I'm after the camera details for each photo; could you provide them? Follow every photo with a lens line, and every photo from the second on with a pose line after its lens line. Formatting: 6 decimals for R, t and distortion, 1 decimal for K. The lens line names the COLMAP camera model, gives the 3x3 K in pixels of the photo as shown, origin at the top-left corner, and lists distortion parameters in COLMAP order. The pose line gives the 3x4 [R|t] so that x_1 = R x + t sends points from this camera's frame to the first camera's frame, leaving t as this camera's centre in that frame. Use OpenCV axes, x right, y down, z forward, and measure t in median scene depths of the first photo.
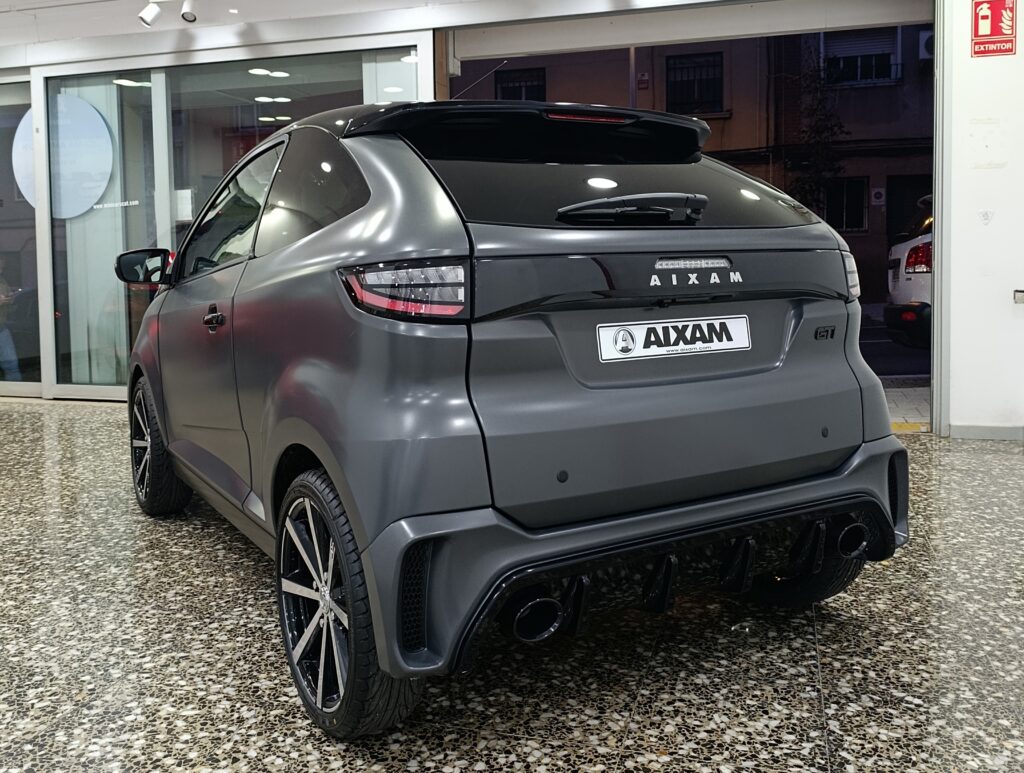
lens RADIAL K [[931.7, 0, 511.0], [0, 931.7, 296.6], [0, 0, 1]] dist [0.010557, -0.017438]
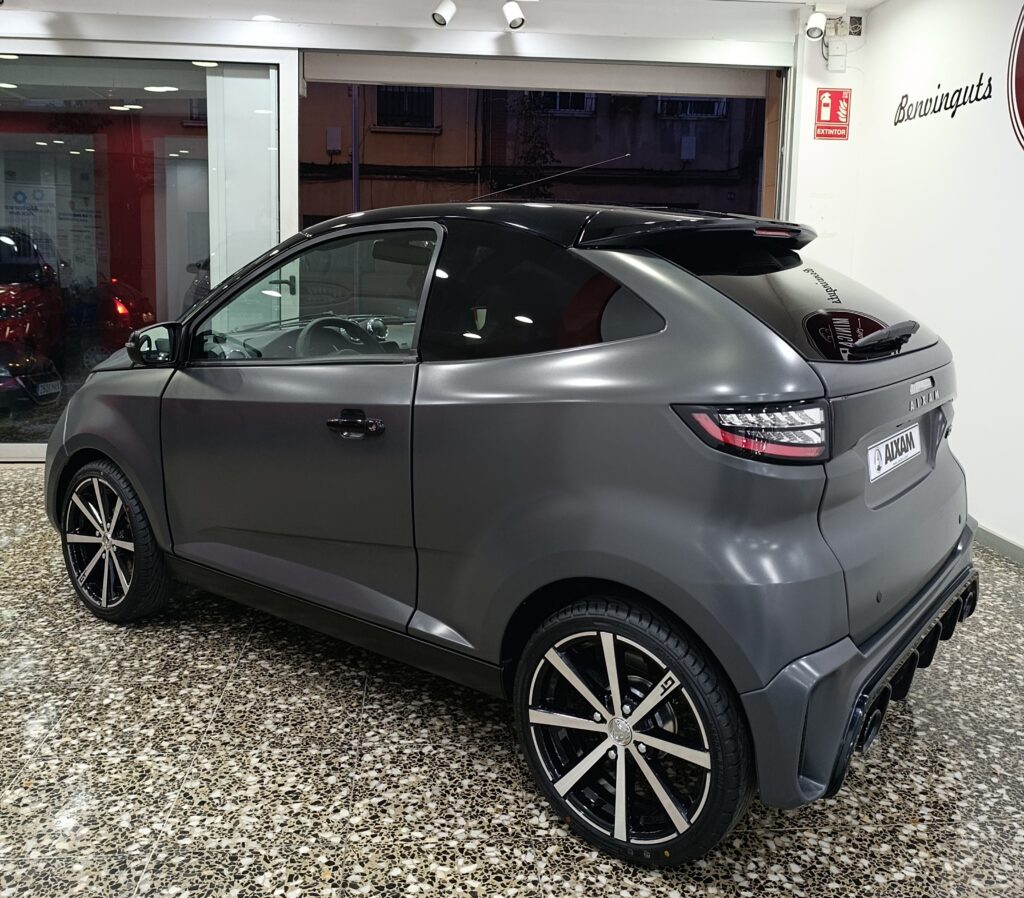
lens RADIAL K [[928.1, 0, 512.7], [0, 928.1, 356.5], [0, 0, 1]] dist [0.014339, -0.021005]
pose [[0.928749, -0.005283, 0.370672, -0.537343], [-0.018706, 0.997957, 0.061093, -0.104238], [-0.370237, -0.063673, 0.926752, 0.124916]]
